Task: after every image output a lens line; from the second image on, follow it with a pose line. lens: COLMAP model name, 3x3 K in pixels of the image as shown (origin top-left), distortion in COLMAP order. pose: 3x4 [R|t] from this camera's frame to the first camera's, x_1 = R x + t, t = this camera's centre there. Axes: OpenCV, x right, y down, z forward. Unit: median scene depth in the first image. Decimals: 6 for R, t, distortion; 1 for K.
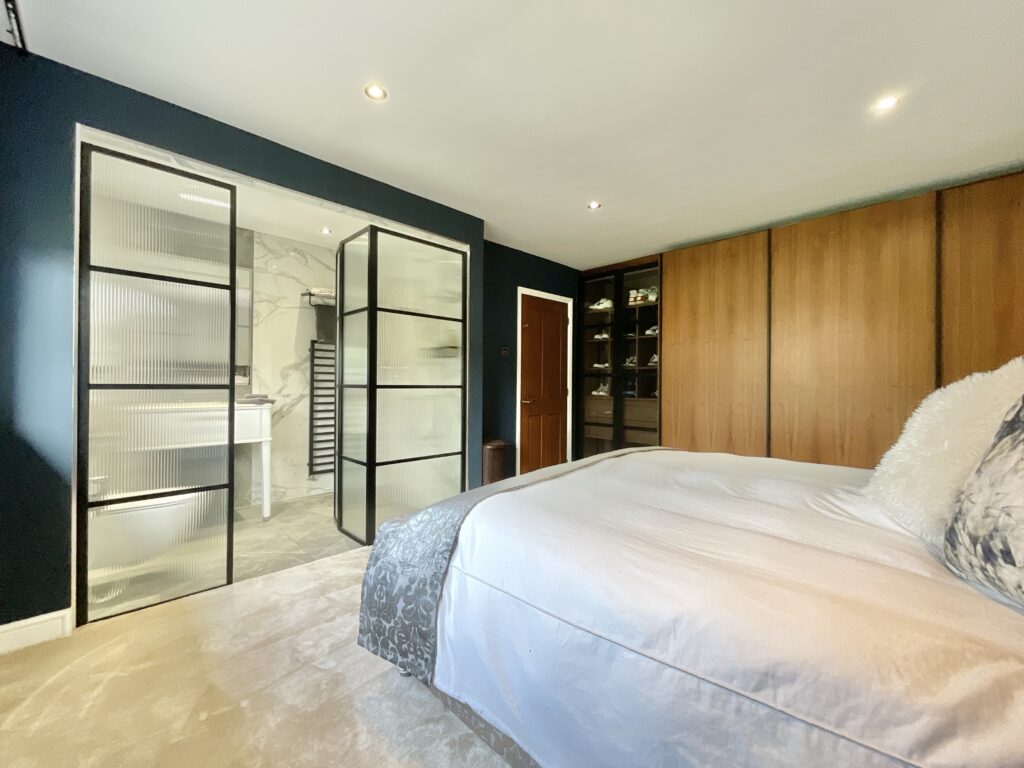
lens RADIAL K [[416.0, 0, 512.0], [0, 416.0, 384.0], [0, 0, 1]] dist [0.008444, -0.006976]
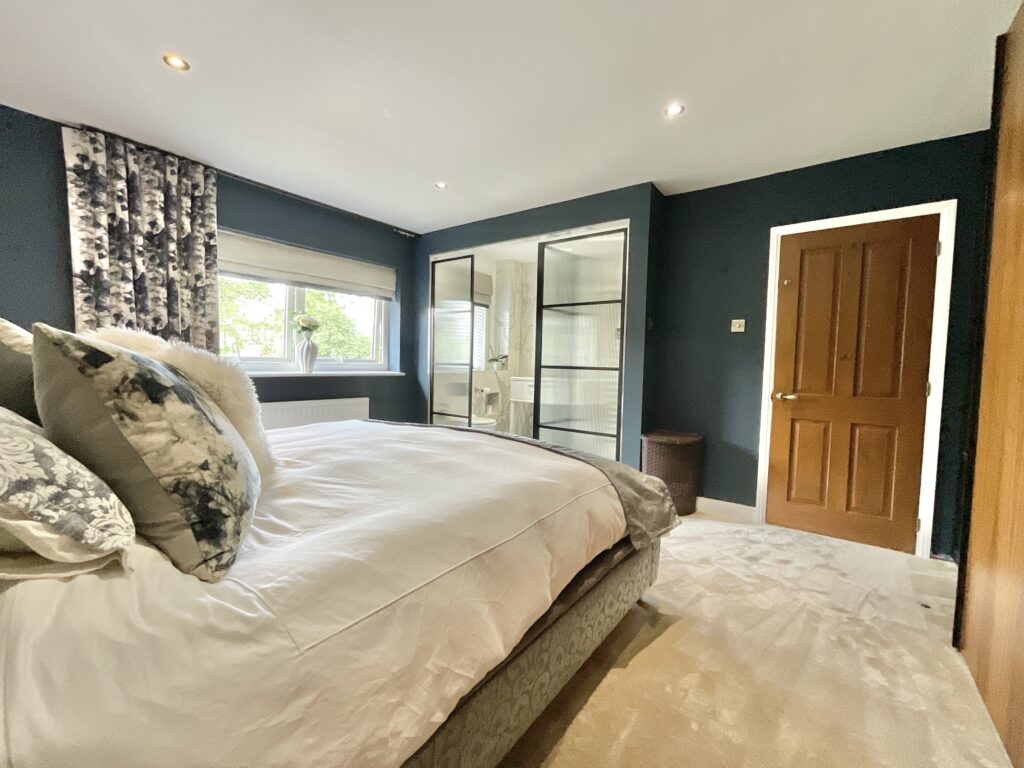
lens RADIAL K [[416.0, 0, 512.0], [0, 416.0, 384.0], [0, 0, 1]] dist [0.008444, -0.006976]
pose [[0.153732, 0.051078, -0.986792, 0.804974], [-0.025852, 0.998529, 0.047658, 0.000927], [0.987774, 0.018184, 0.154826, 0.601281]]
